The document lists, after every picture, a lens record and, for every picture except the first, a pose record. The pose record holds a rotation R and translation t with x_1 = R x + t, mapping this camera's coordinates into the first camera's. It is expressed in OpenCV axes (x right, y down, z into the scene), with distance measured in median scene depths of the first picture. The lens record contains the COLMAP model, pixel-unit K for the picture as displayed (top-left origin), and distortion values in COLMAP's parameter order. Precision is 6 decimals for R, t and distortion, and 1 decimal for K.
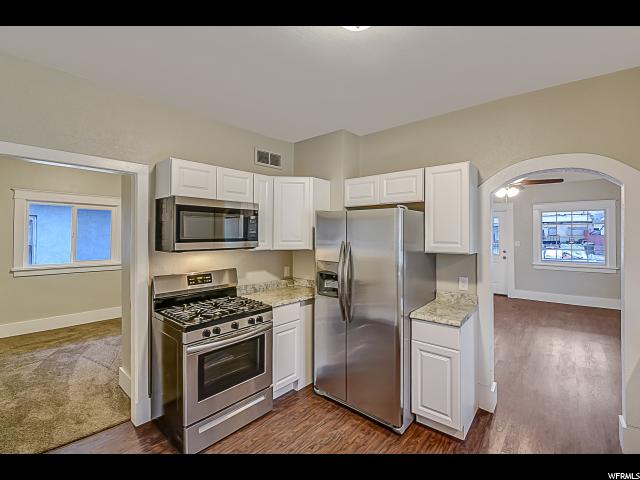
lens RADIAL K [[292.2, 0, 319.7], [0, 292.2, 238.7], [0, 0, 1]] dist [0.000095, 0.000115]
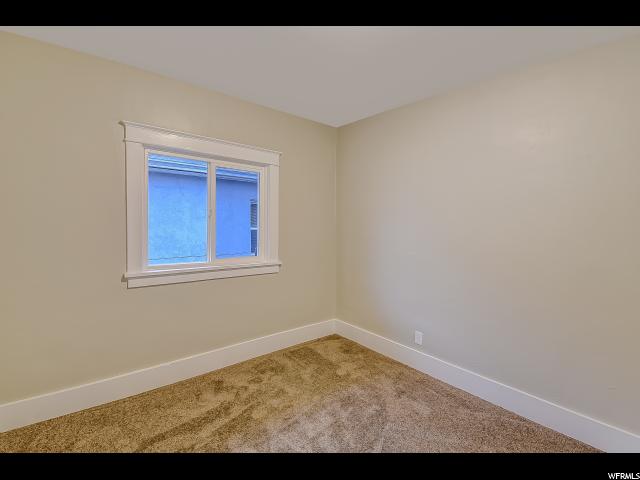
lens RADIAL K [[301.5, 0, 321.9], [0, 301.5, 238.6], [0, 0, 1]] dist [0.001978, 0.000120]
pose [[0.988987, 0.026780, -0.145559, -0.508252], [-0.021114, 0.998963, 0.040335, 0.009435], [0.146489, -0.036817, 0.988527, 0.420828]]
